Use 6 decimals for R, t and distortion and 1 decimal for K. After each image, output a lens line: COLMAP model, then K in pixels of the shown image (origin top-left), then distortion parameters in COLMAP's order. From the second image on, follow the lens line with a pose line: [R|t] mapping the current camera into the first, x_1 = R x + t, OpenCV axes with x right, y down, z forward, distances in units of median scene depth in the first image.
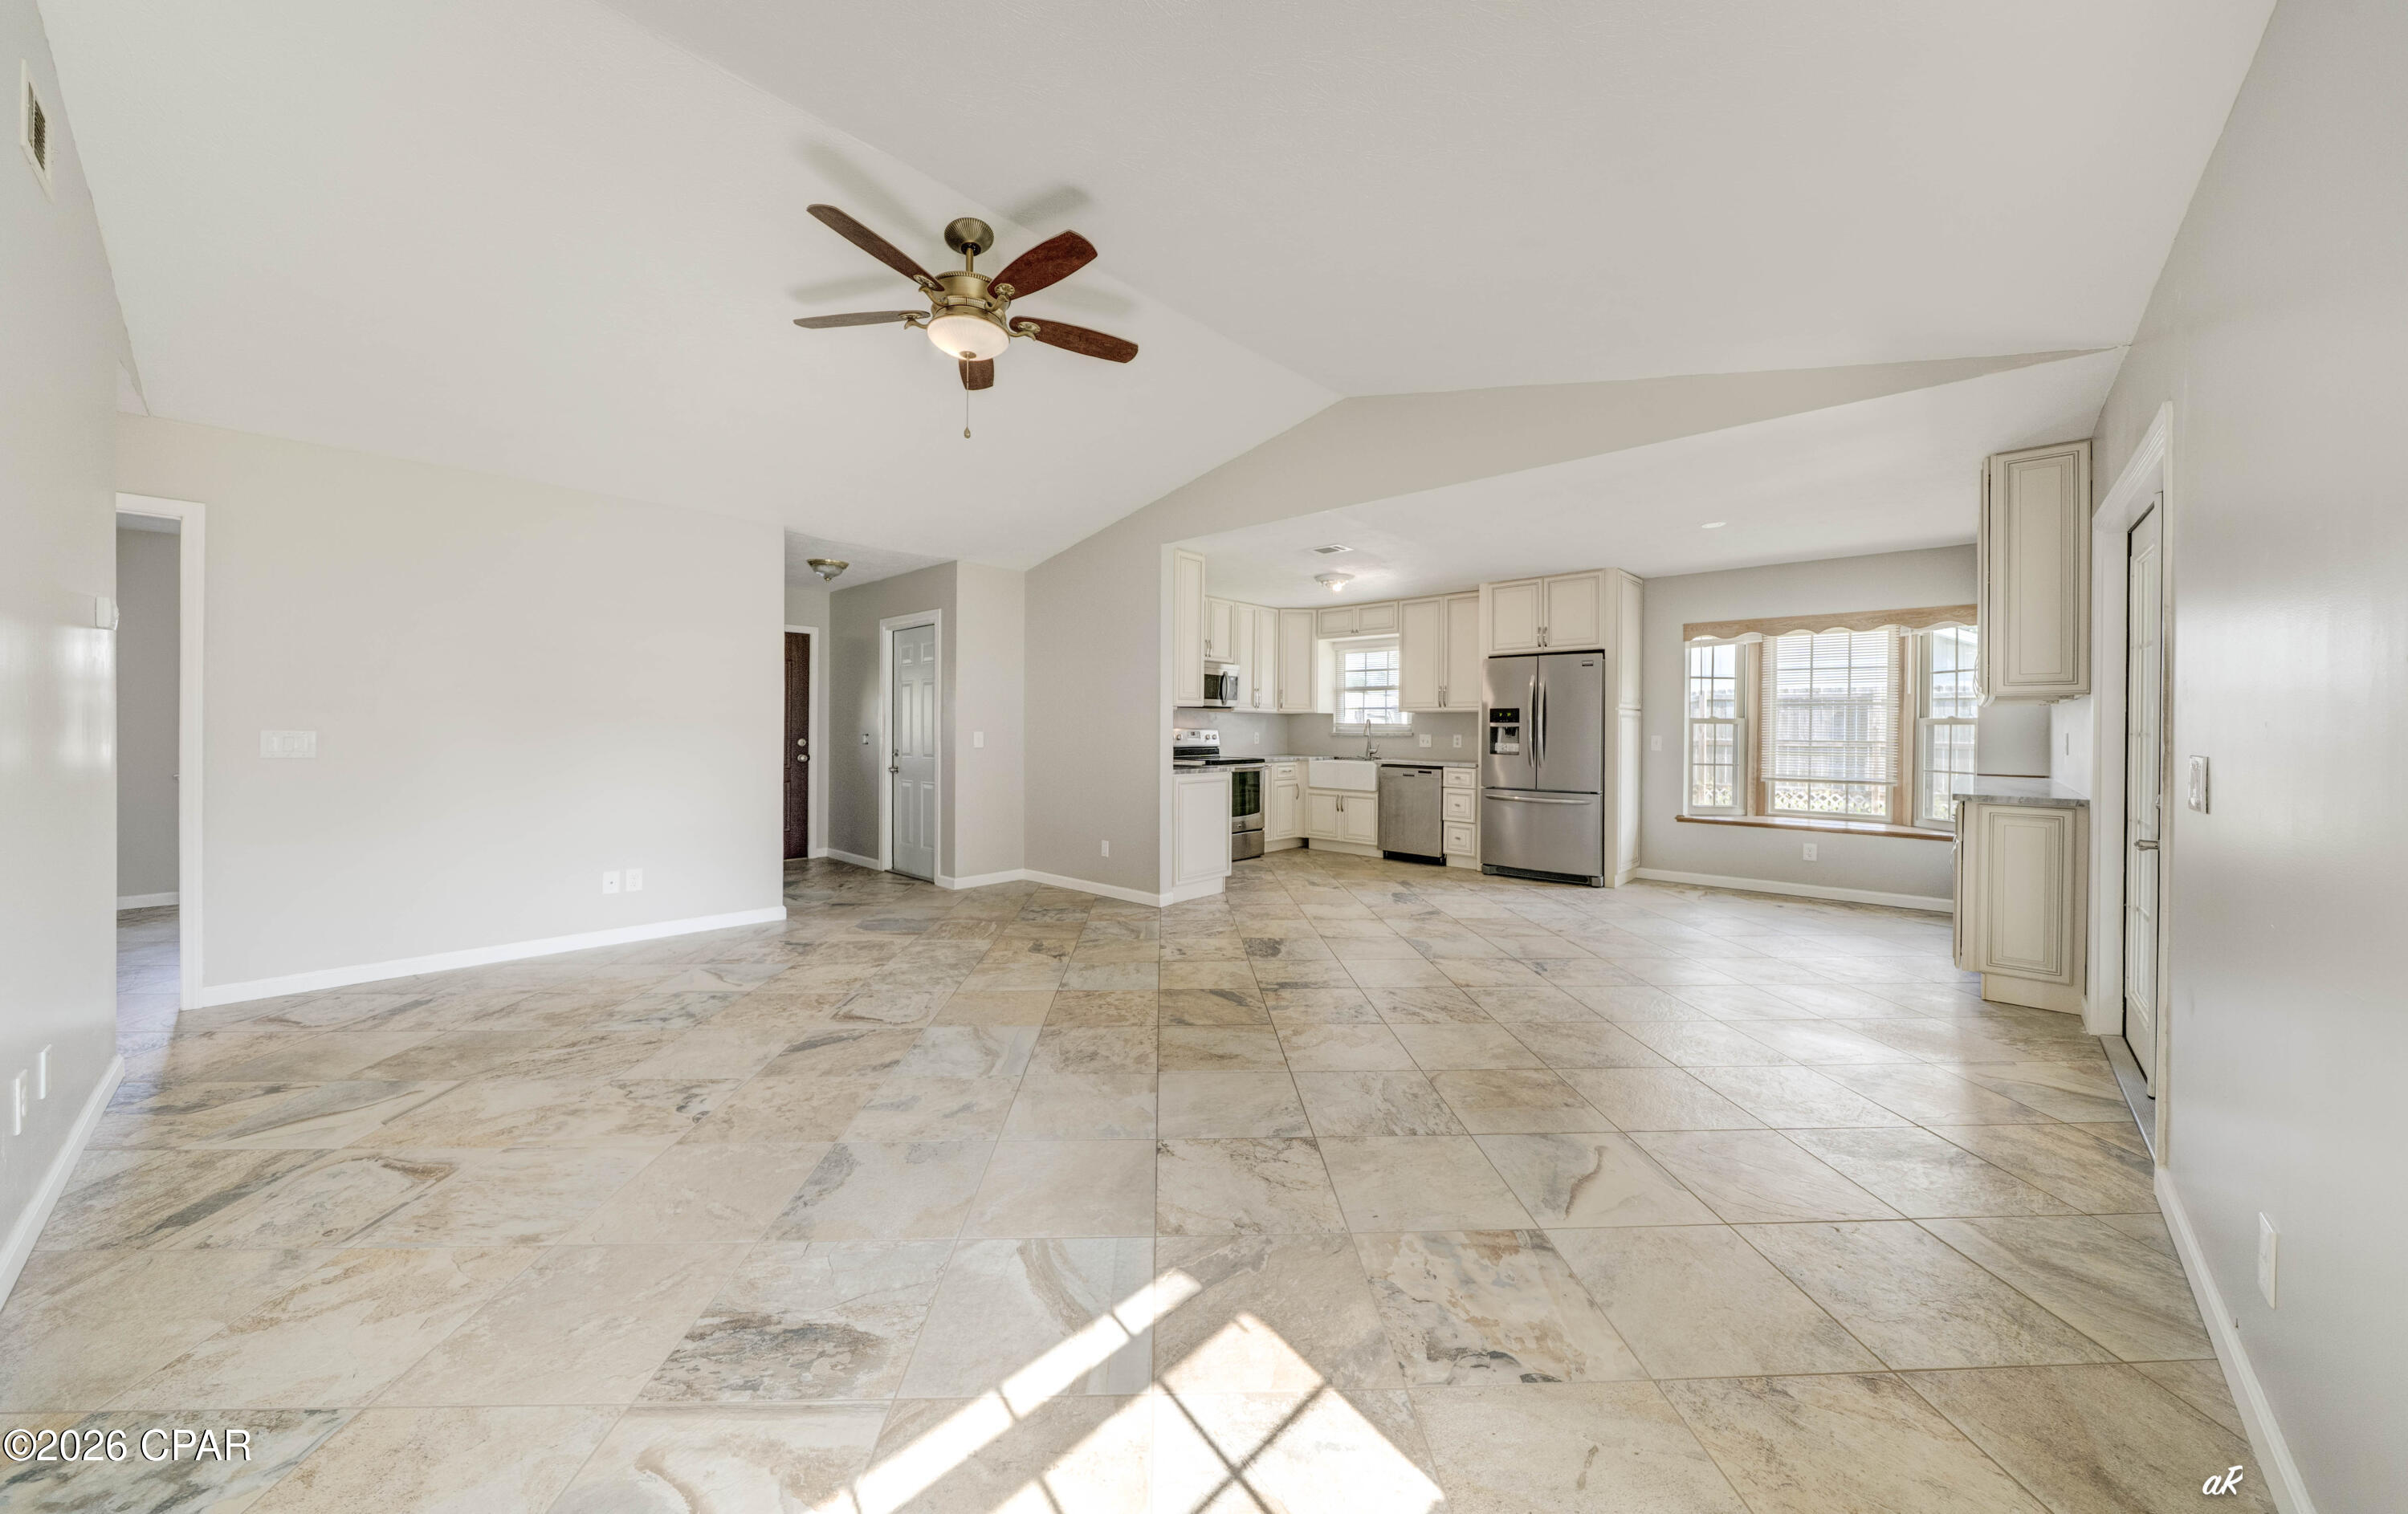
lens RADIAL K [[828.2, 0, 1189.8], [0, 828.2, 734.9], [0, 0, 1]] dist [0.001564, 0.000069]
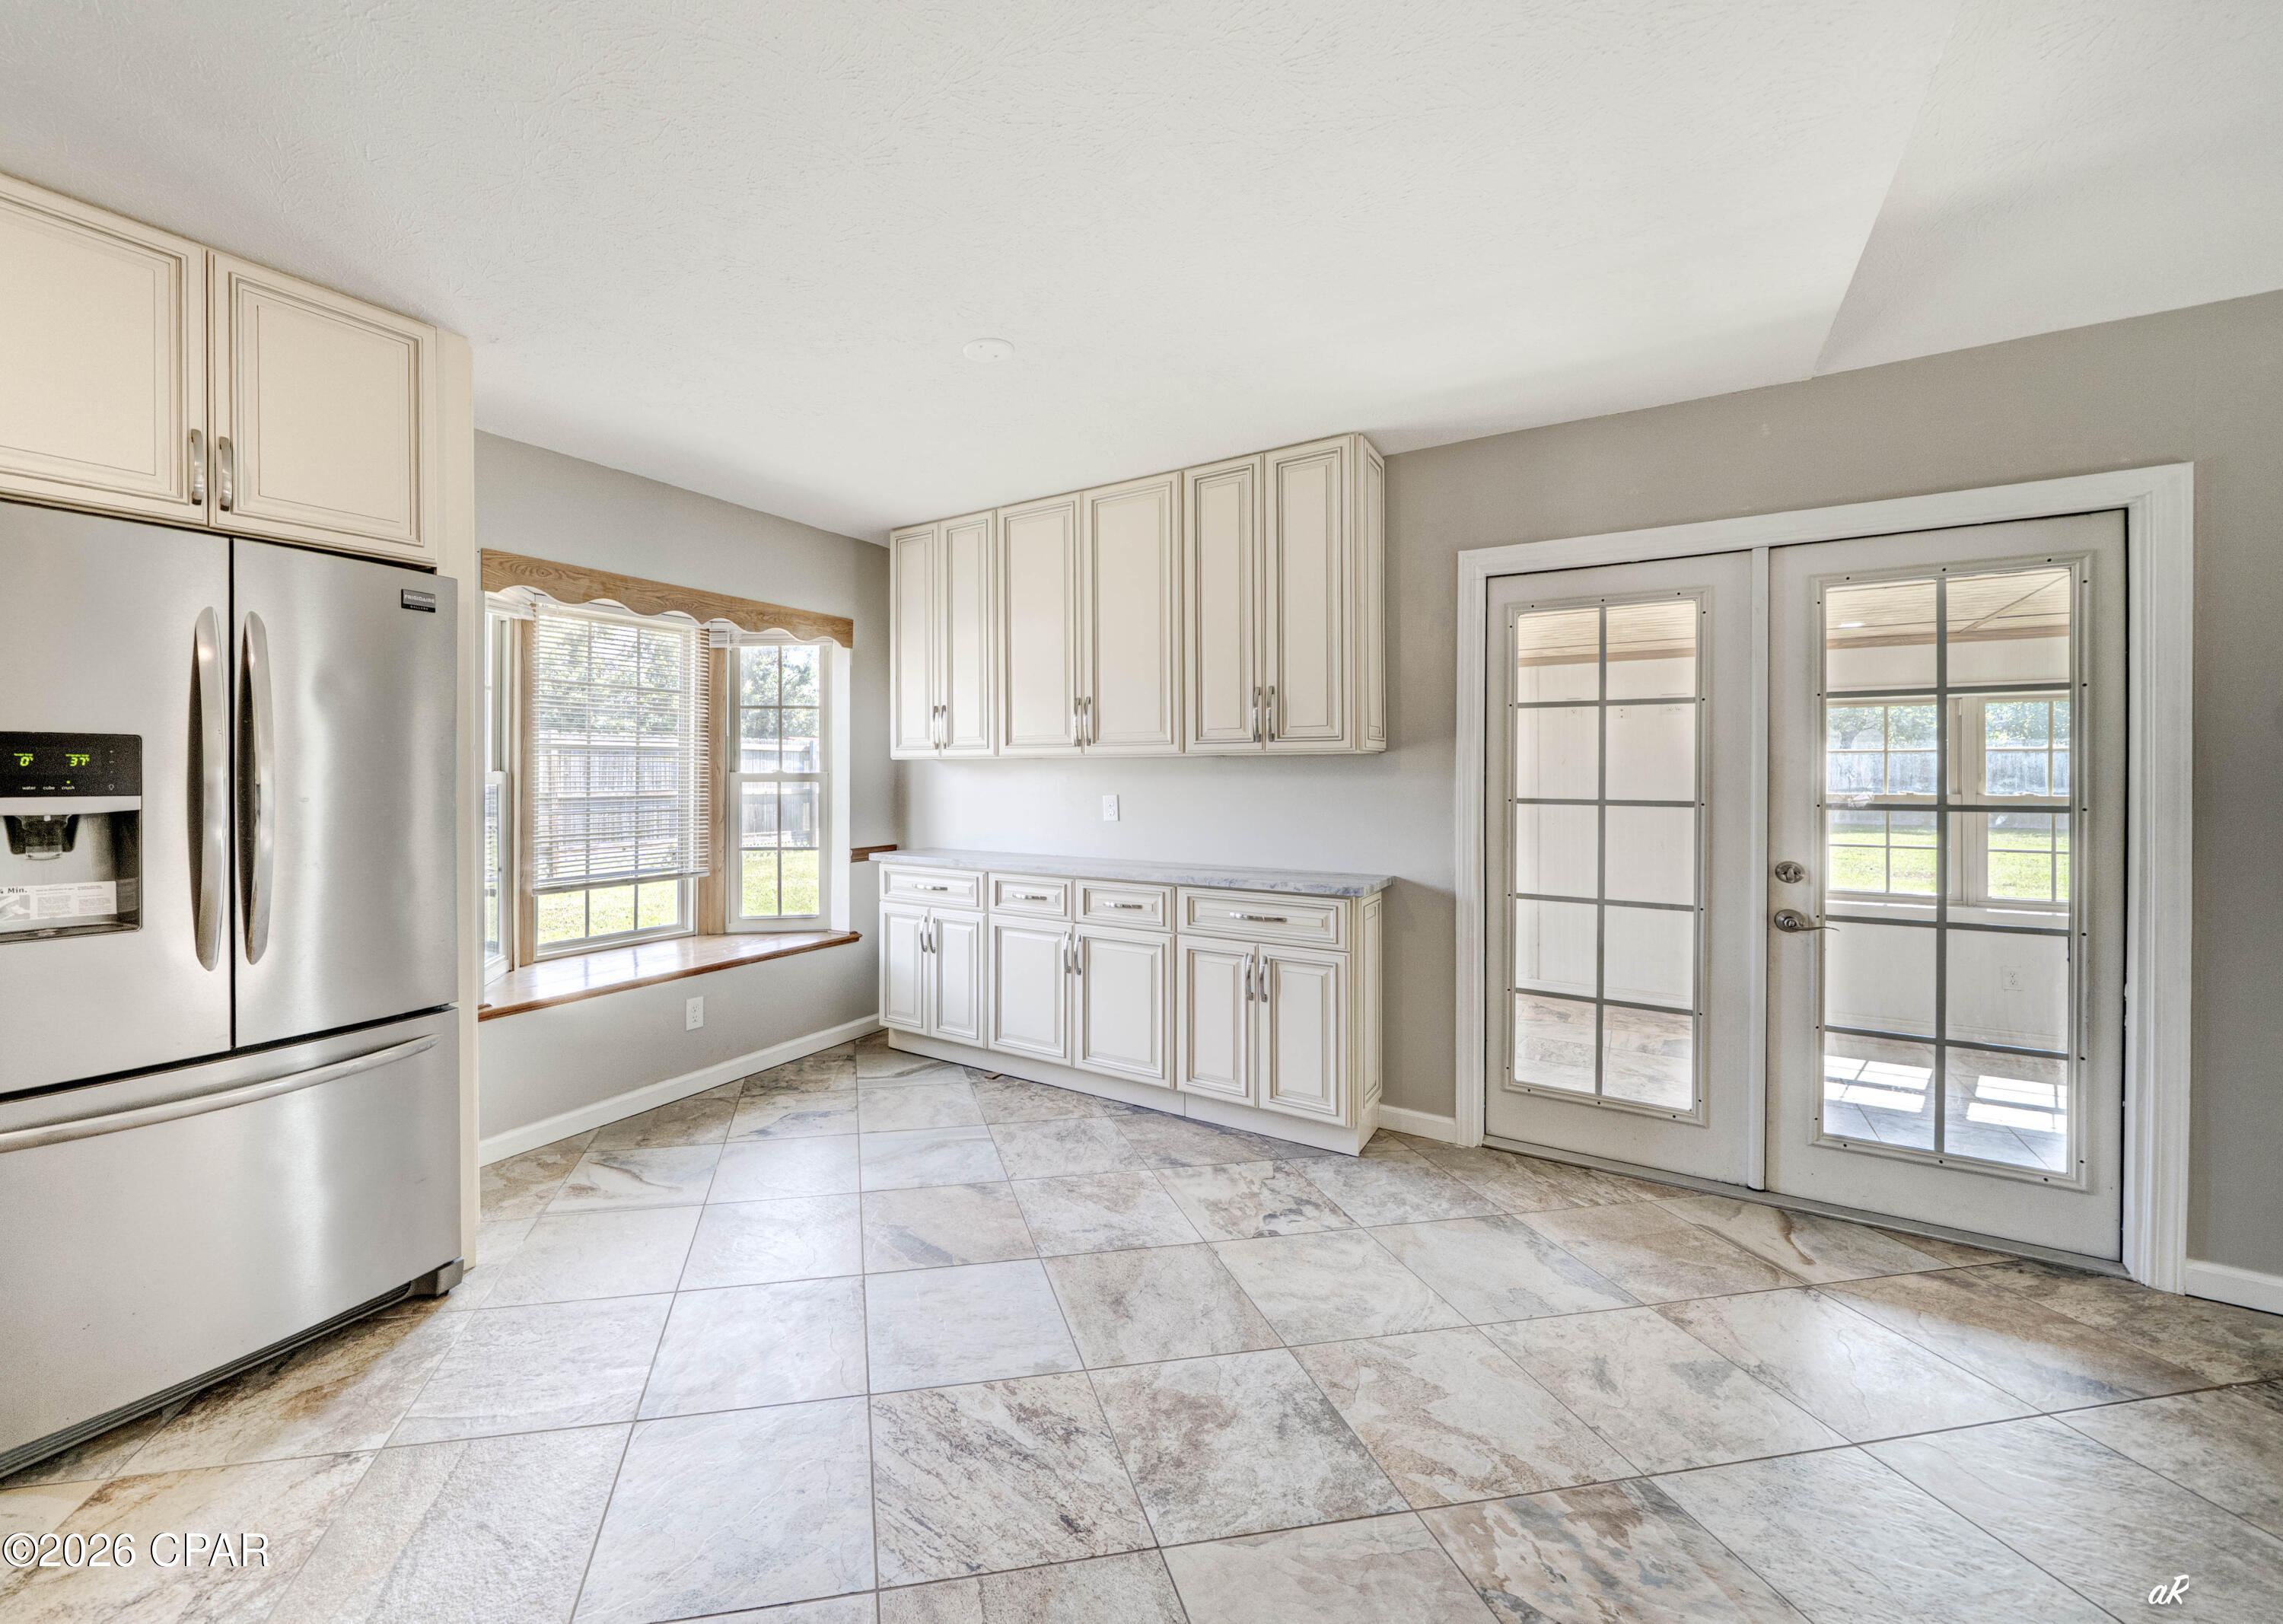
lens RADIAL K [[913.2, 0, 994.5], [0, 913.2, 772.0], [0, 0, 1]] dist [-0.006999, 0.000086]
pose [[-0.134641, -0.005678, 0.990878, 0.094011], [0.009872, 0.999926, 0.007071, -0.019100], [-0.990845, 0.010734, -0.134575, 0.718655]]
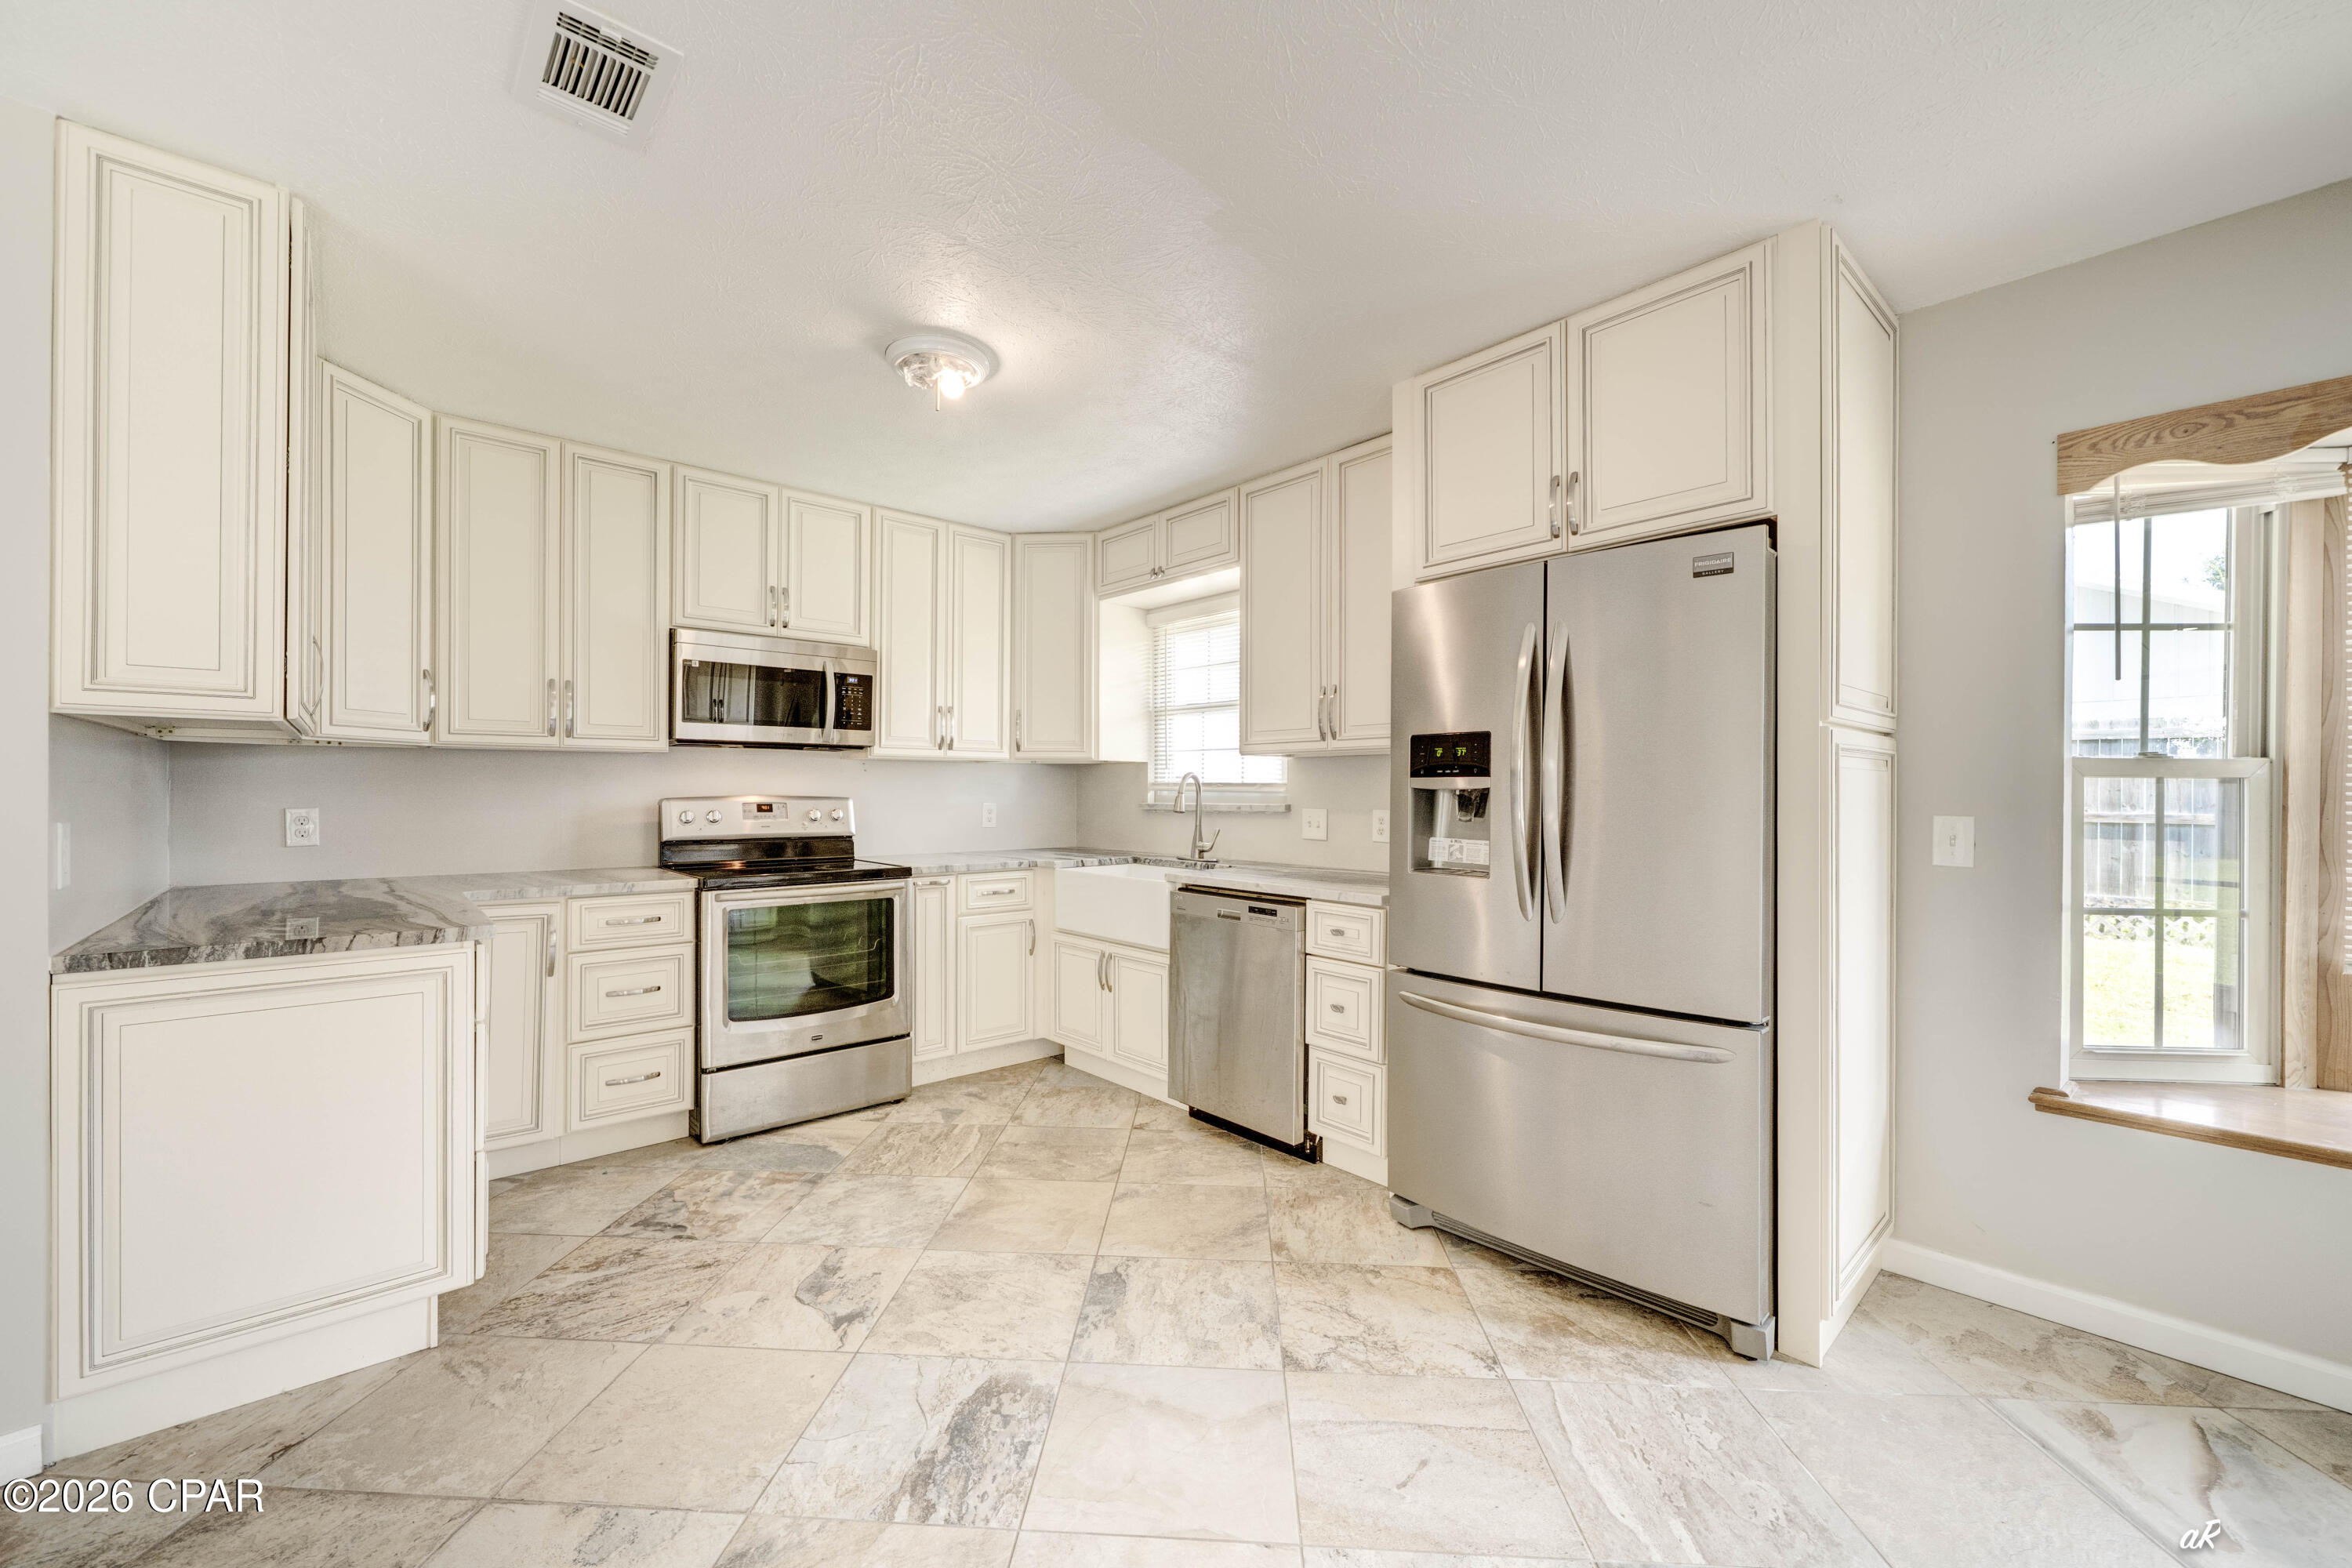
lens RADIAL K [[940.3, 0, 1162.0], [0, 940.3, 792.6], [0, 0, 1]] dist [-0.001572, 0.000261]
pose [[0.995601, -0.002634, -0.093661, 0.278584], [0.001878, 0.999965, -0.008152, -0.005410], [0.093680, 0.007940, 0.995571, 0.572754]]
